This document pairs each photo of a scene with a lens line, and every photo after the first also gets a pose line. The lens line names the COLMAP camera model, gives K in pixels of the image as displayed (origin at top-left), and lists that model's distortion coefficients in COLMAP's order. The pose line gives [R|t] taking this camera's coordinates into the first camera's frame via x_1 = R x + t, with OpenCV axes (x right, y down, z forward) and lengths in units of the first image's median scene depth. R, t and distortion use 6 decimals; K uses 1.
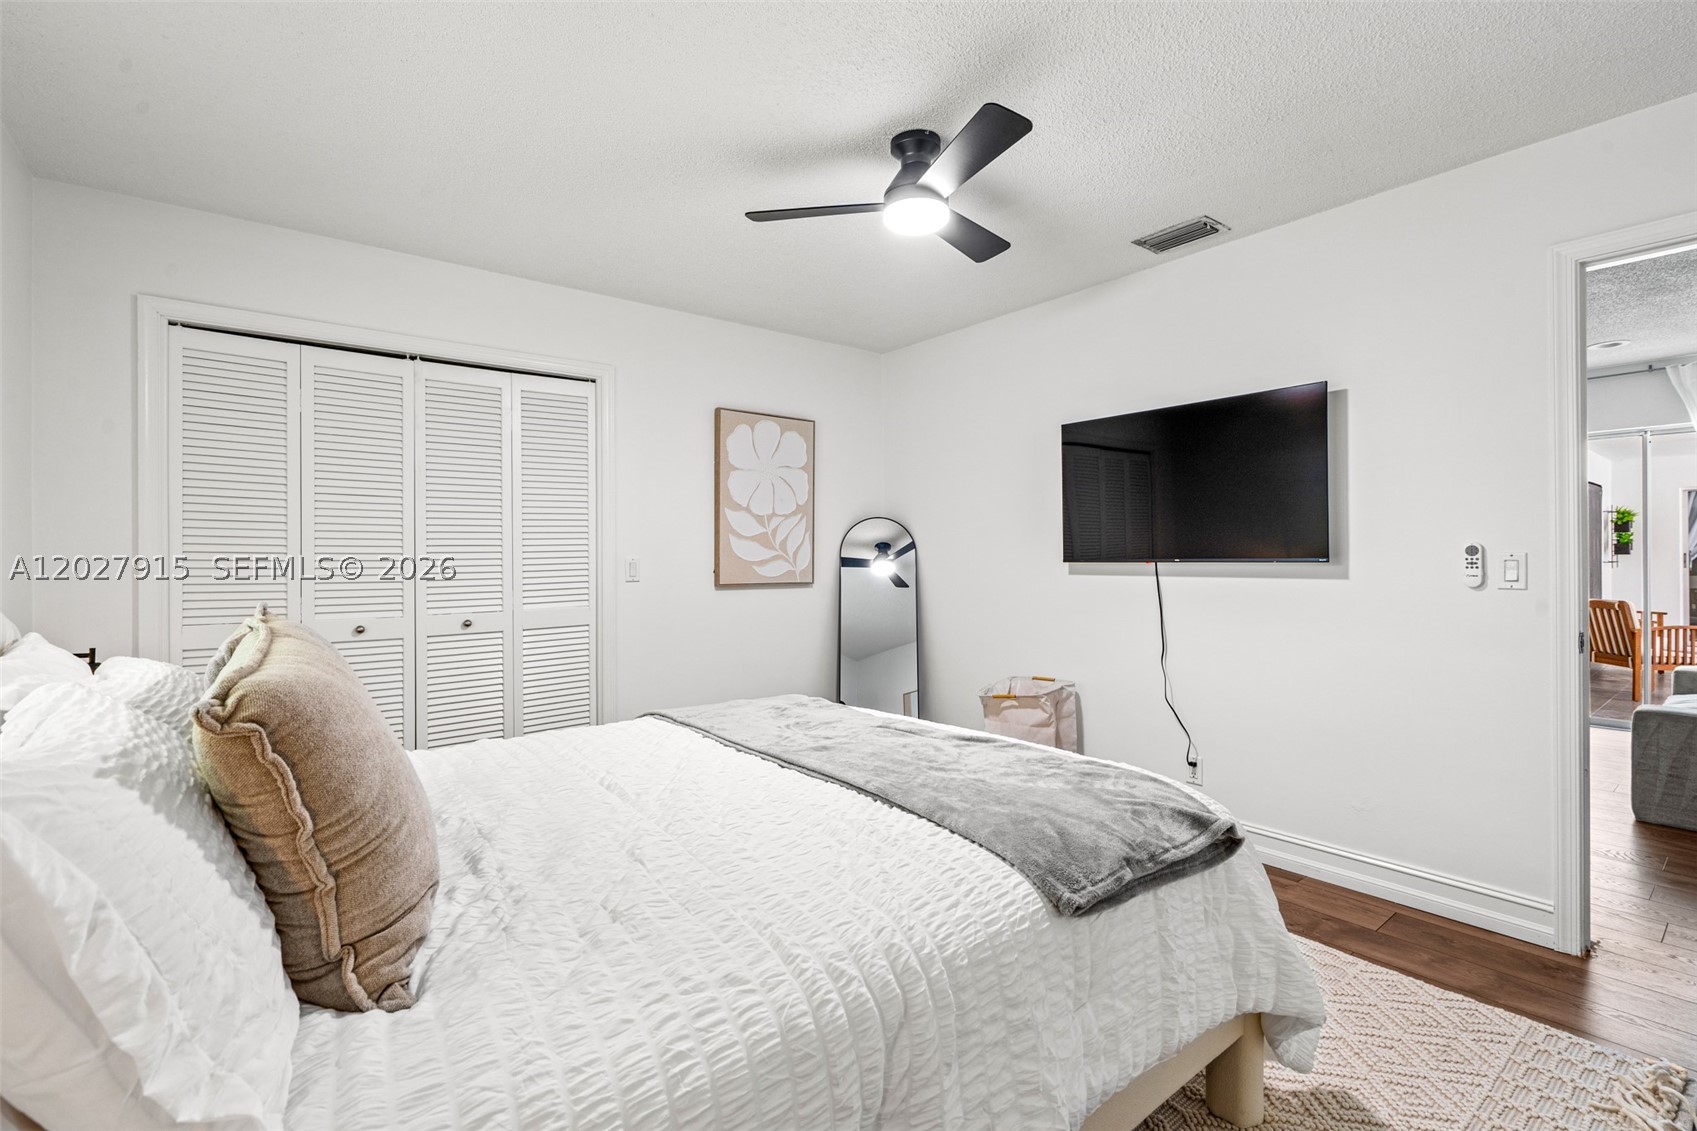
lens RADIAL K [[763.2, 0, 854.1], [0, 763.2, 560.1], [0, 0, 1]] dist [-0.002838, 0.001286]
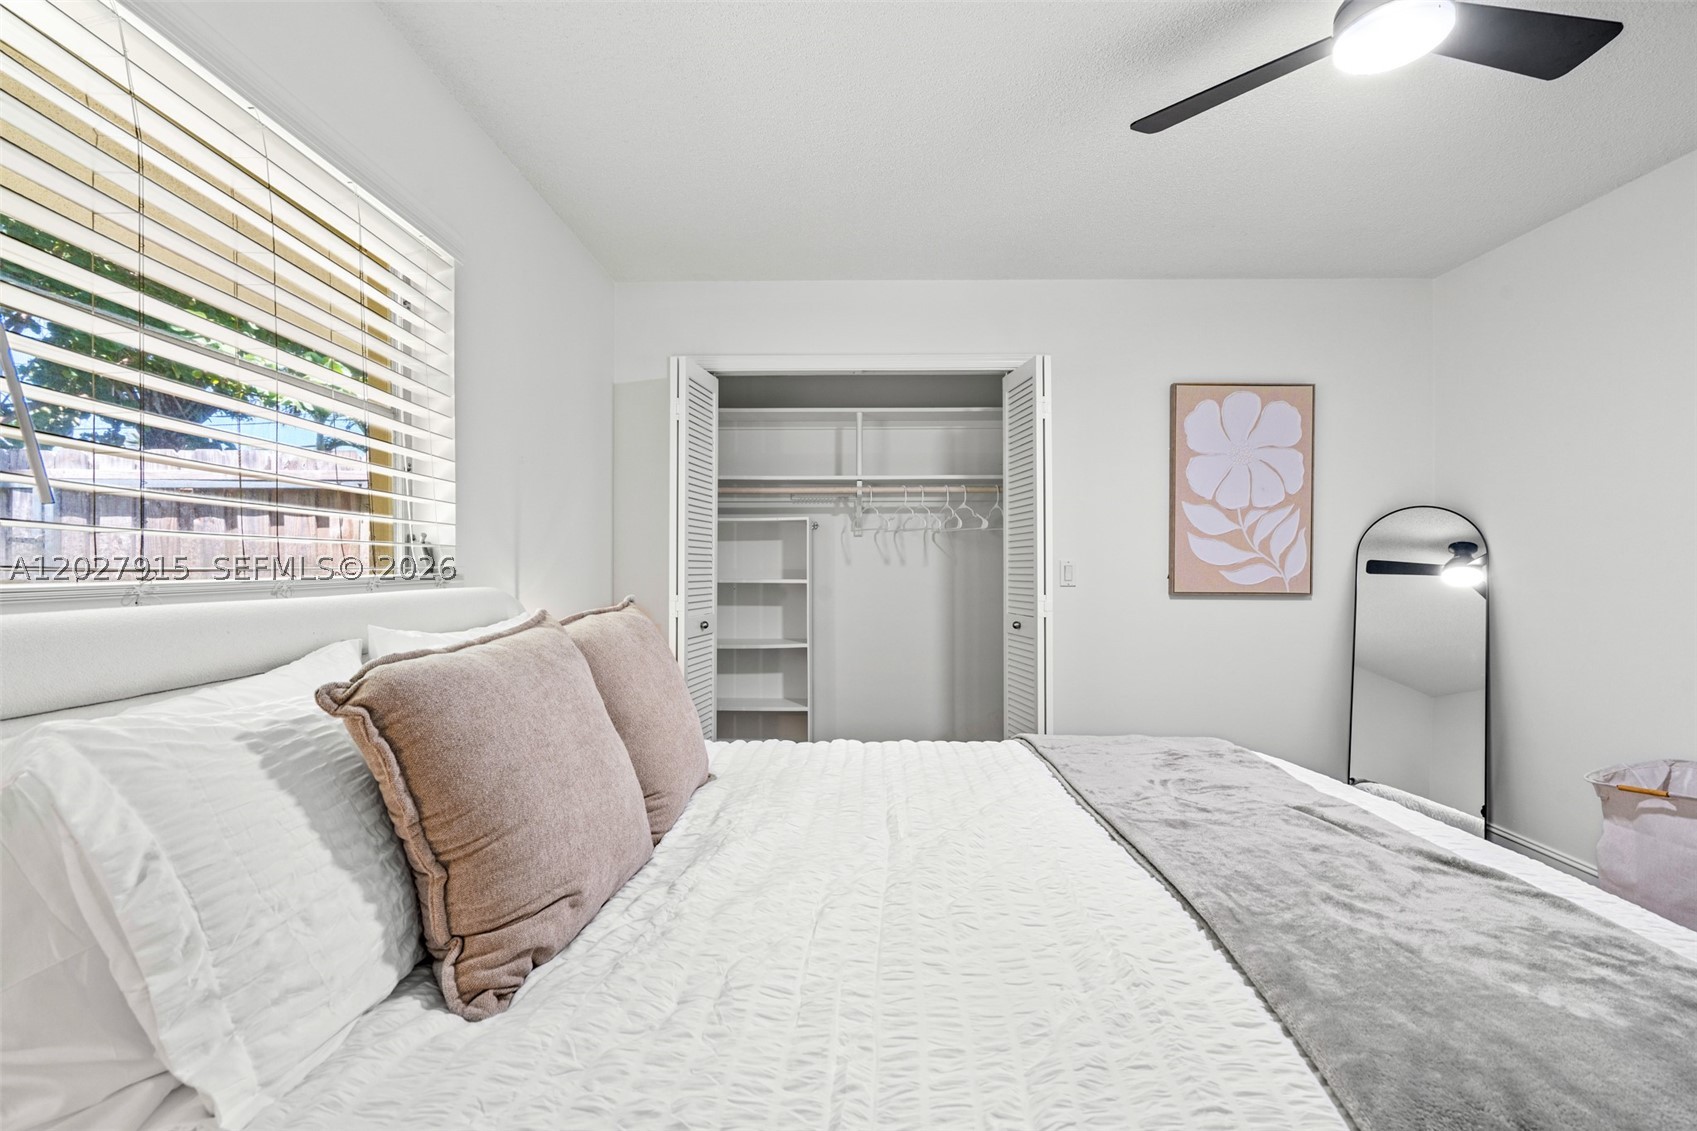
lens RADIAL K [[763.2, 0, 843.1], [0, 763.2, 566.6], [0, 0, 1]] dist [-0.002838, 0.001286]
pose [[0.773688, 0.008243, -0.633513, 0.192562], [-0.006518, 0.999966, 0.005052, 0.003601], [0.633533, 0.000220, 0.773715, 0.285629]]
